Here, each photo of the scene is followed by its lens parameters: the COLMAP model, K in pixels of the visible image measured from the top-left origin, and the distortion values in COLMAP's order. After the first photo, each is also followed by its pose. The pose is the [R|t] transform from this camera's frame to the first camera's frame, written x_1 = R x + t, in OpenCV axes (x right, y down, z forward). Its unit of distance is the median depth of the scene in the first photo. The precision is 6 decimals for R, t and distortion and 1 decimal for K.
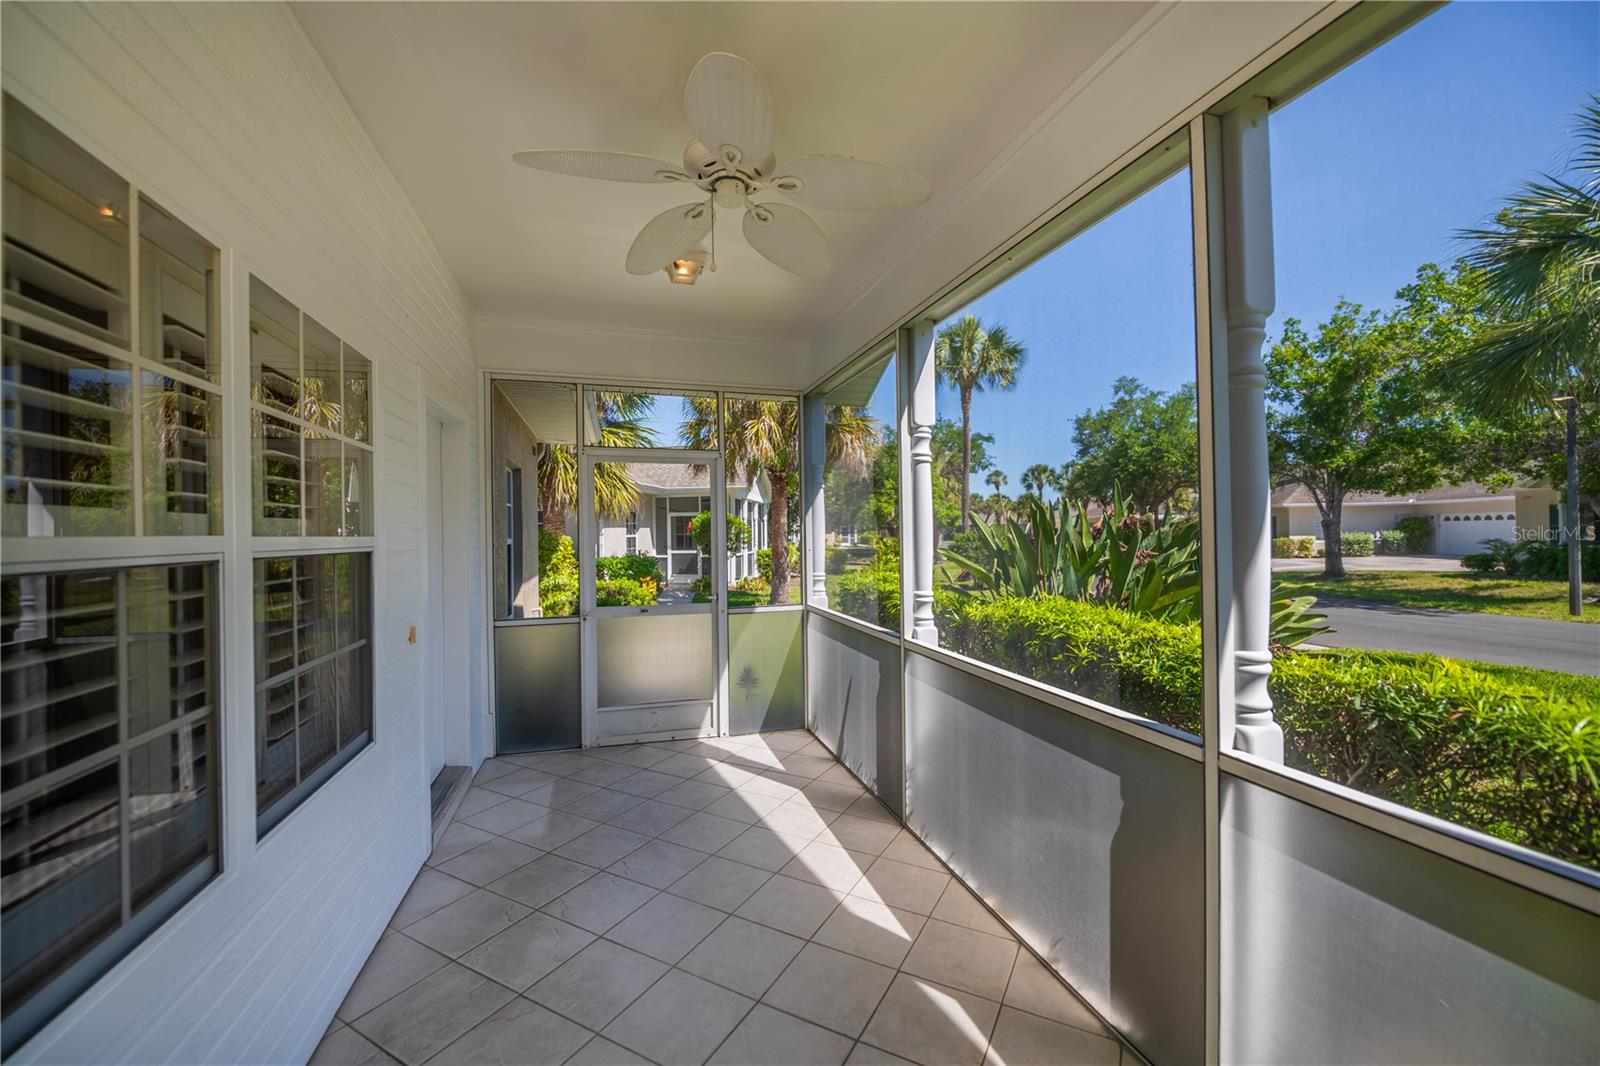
lens RADIAL K [[652.0, 0, 798.0], [0, 652.0, 543.7], [0, 0, 1]] dist [-0.001628, -0.001342]
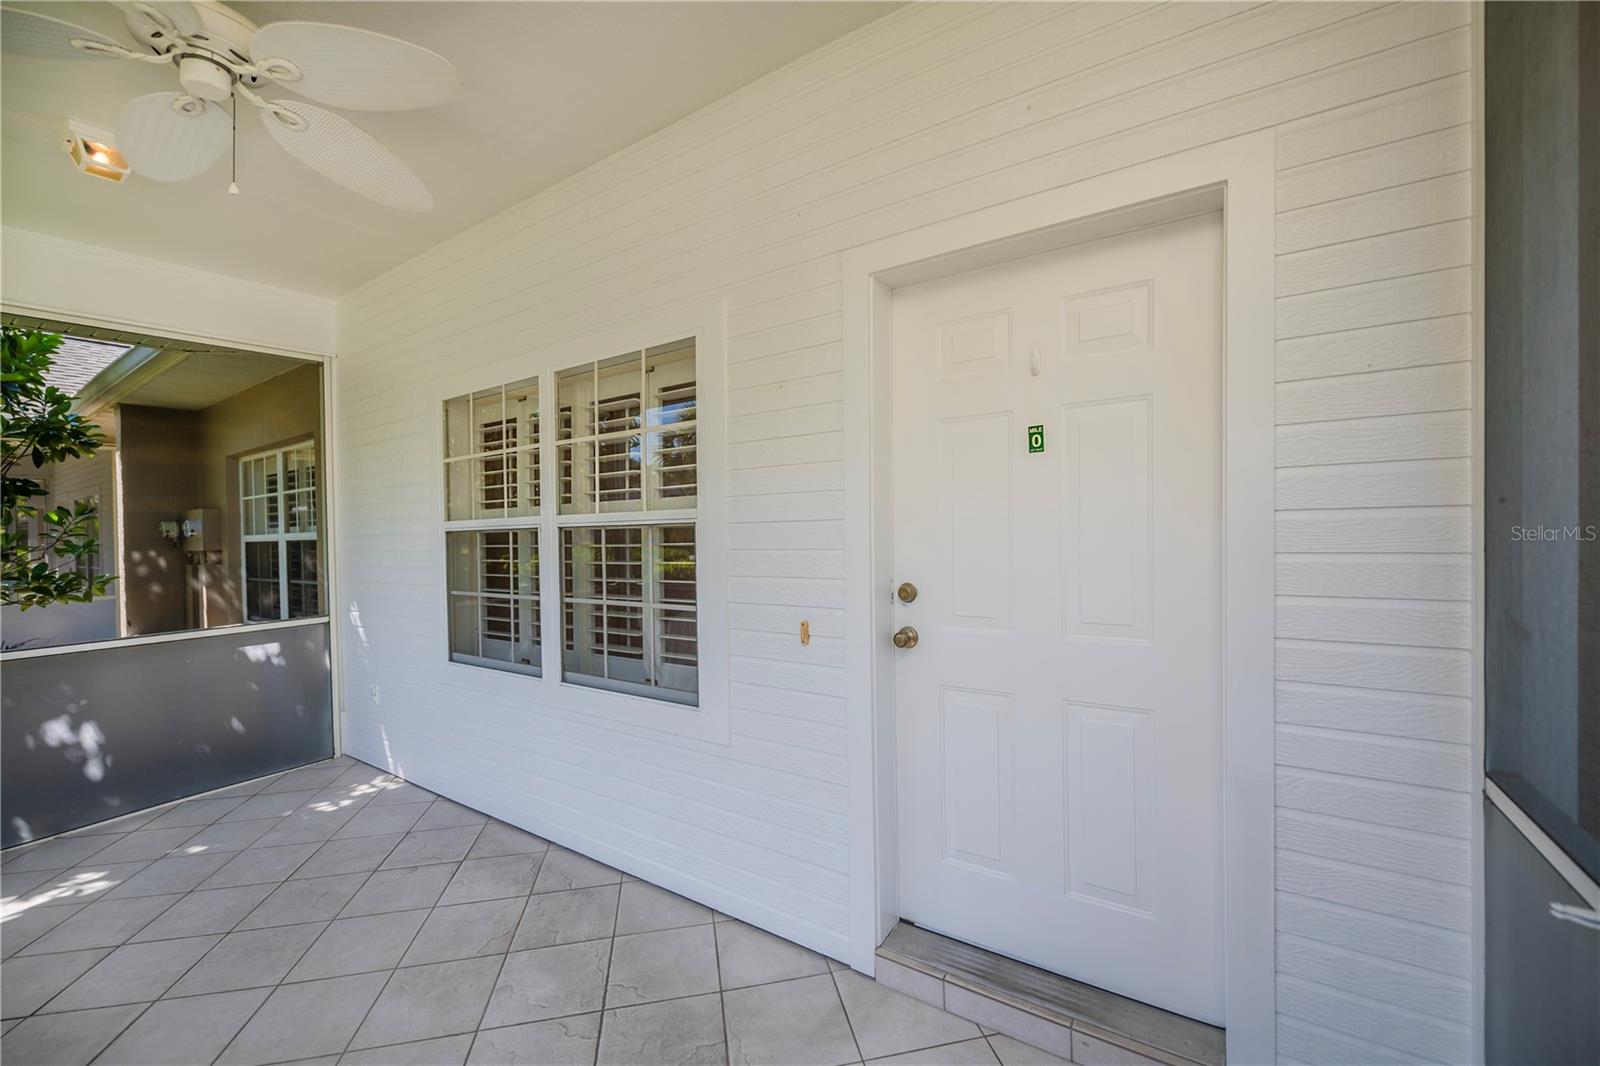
lens RADIAL K [[652.0, 0, 789.8], [0, 652.0, 524.2], [0, 0, 1]] dist [-0.001628, -0.001342]
pose [[-0.784827, 0.035949, -0.618672, -0.085673], [0.031454, 0.999340, 0.018166, 0.000980], [0.618917, -0.005202, -0.785439, 1.137639]]
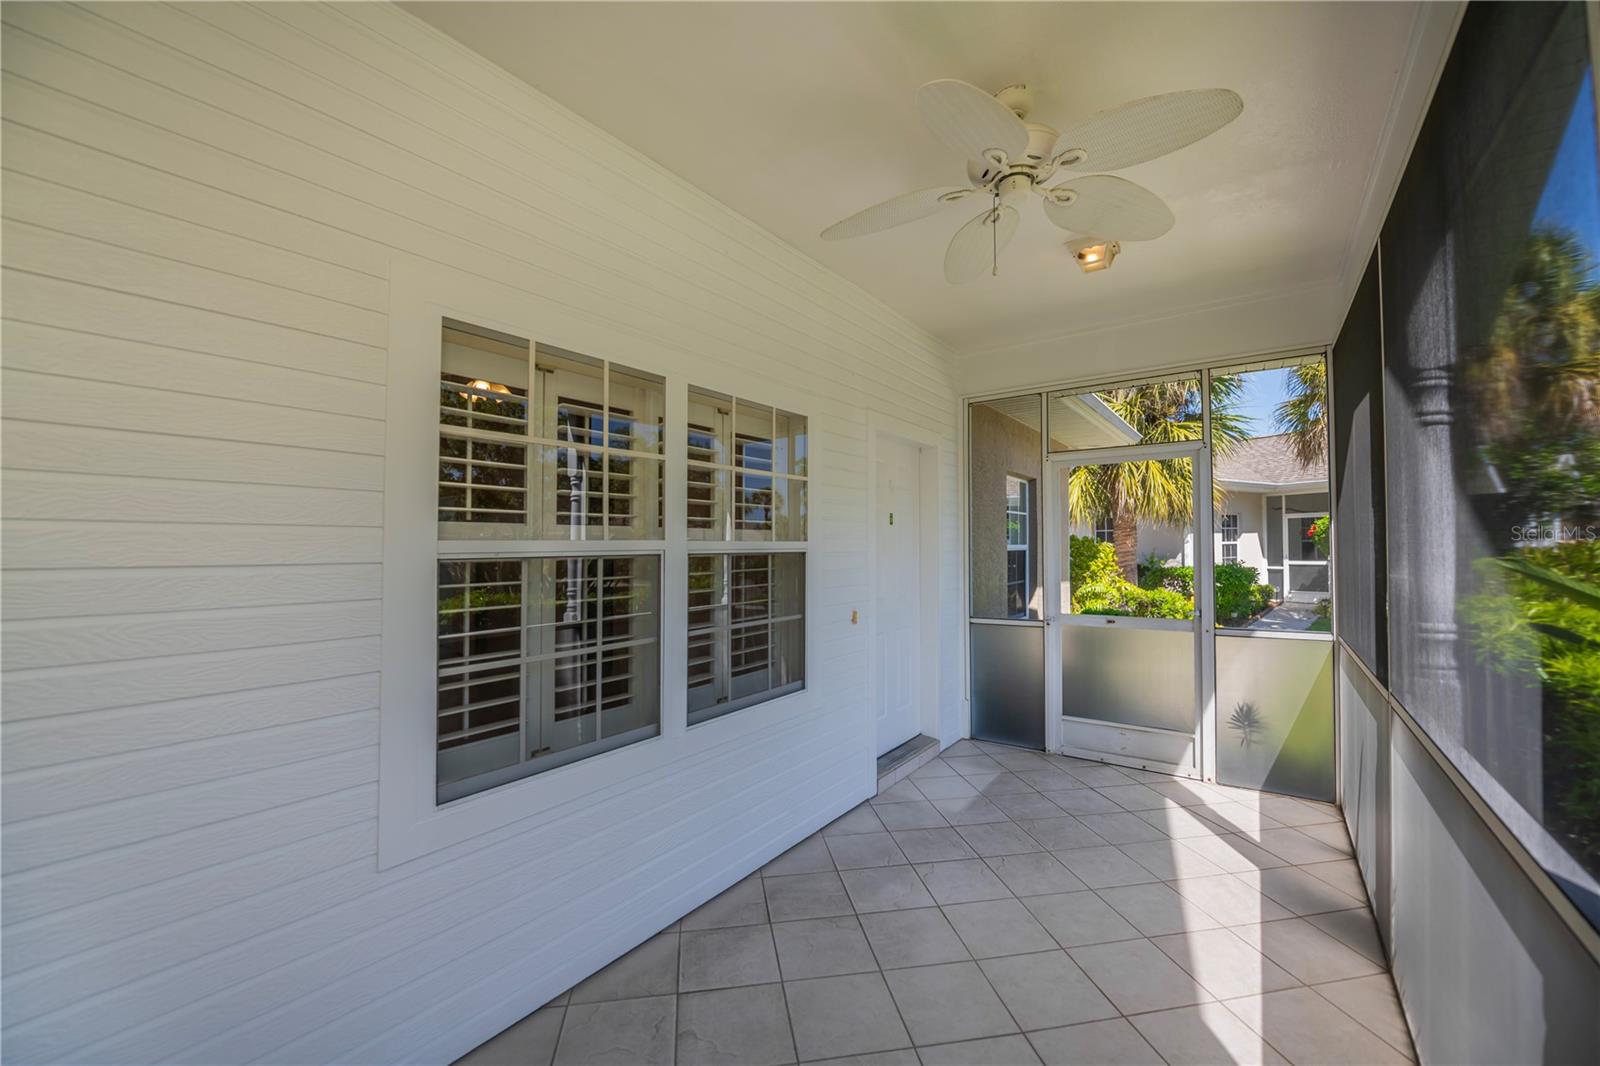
lens RADIAL K [[652.0, 0, 792.3], [0, 652.0, 538.5], [0, 0, 1]] dist [-0.001628, -0.001342]
pose [[0.605226, -0.008197, -0.796012, 0.260133], [-0.008064, 0.999833, -0.016427, 0.003650], [0.796013, 0.016361, 0.605058, 0.080710]]
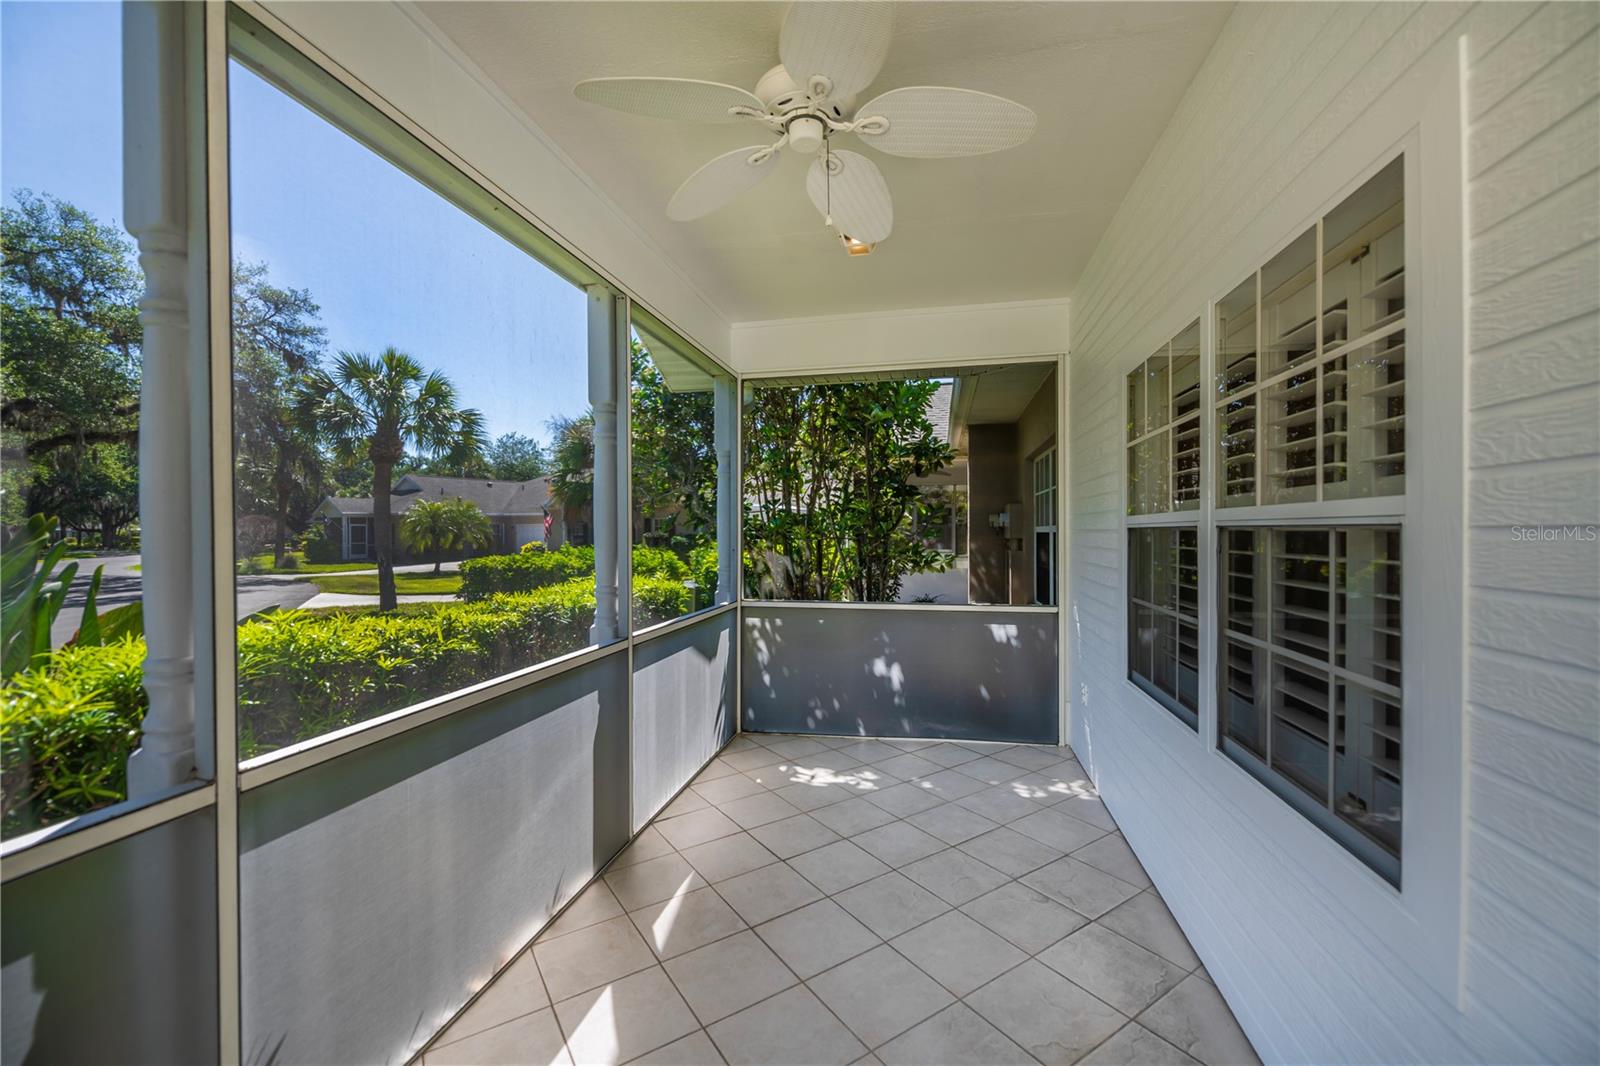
lens RADIAL K [[652.0, 0, 802.9], [0, 652.0, 530.3], [0, 0, 1]] dist [-0.001628, -0.001342]
pose [[-0.882293, 0.018796, 0.470326, -0.290065], [0.023627, 0.999711, 0.004371, 0.002032], [-0.470108, 0.014969, -0.882482, 1.002288]]
